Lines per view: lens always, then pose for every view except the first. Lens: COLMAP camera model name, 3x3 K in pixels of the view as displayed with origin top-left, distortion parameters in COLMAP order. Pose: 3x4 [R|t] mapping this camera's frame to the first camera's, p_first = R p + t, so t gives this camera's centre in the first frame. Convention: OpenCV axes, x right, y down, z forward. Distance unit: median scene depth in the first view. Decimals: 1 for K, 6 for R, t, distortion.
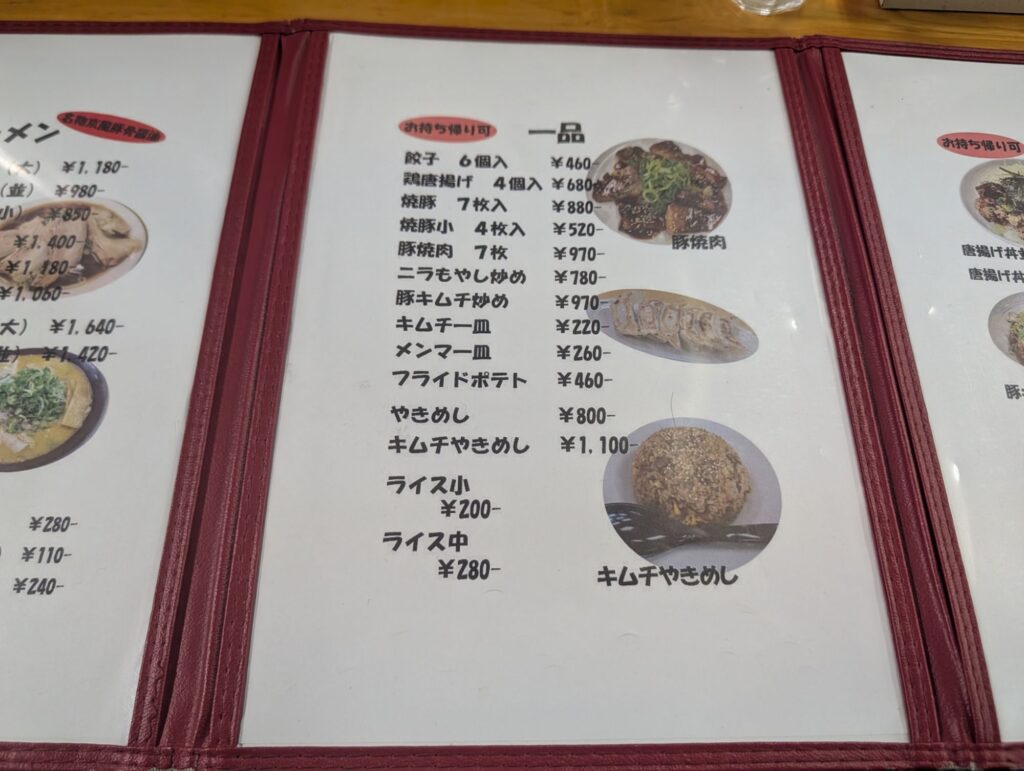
lens RADIAL K [[718.2, 0, 512.0], [0, 718.2, 385.5], [0, 0, 1]] dist [-0.020273, 0.005525]
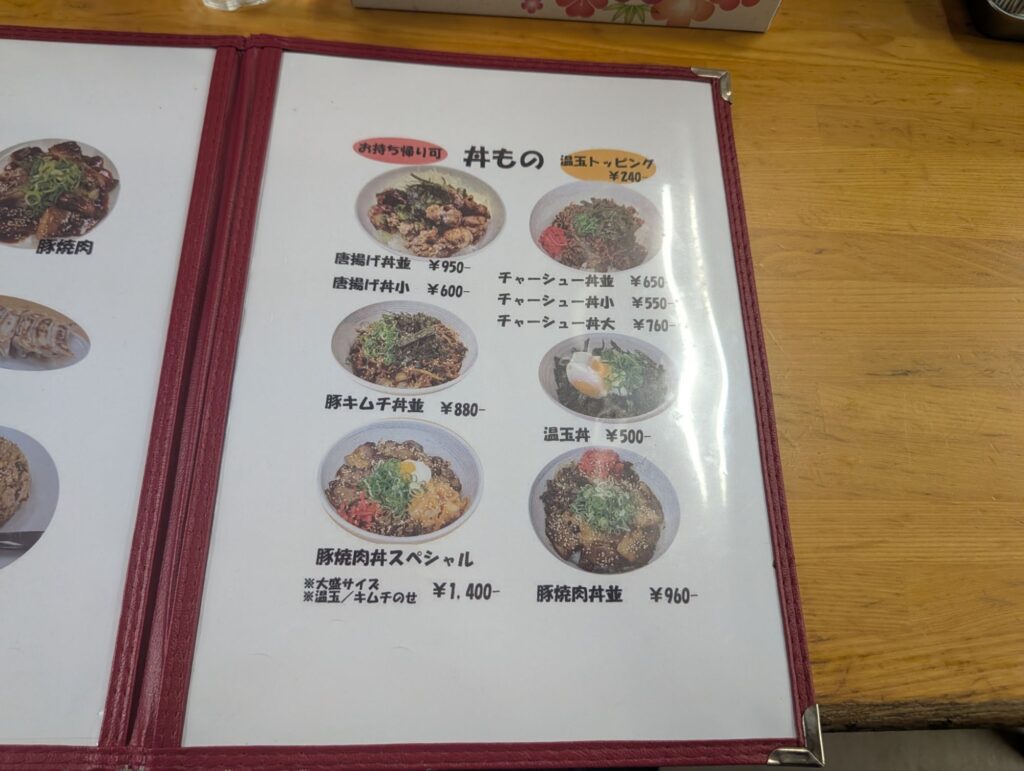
lens RADIAL K [[718.2, 0, 512.0], [0, 718.2, 385.5], [0, 0, 1]] dist [-0.020273, 0.005525]
pose [[0.998995, 0.011930, 0.043206, 0.818033], [-0.013688, 0.999081, 0.040611, -0.053791], [-0.042682, -0.041161, 0.998240, -0.027420]]
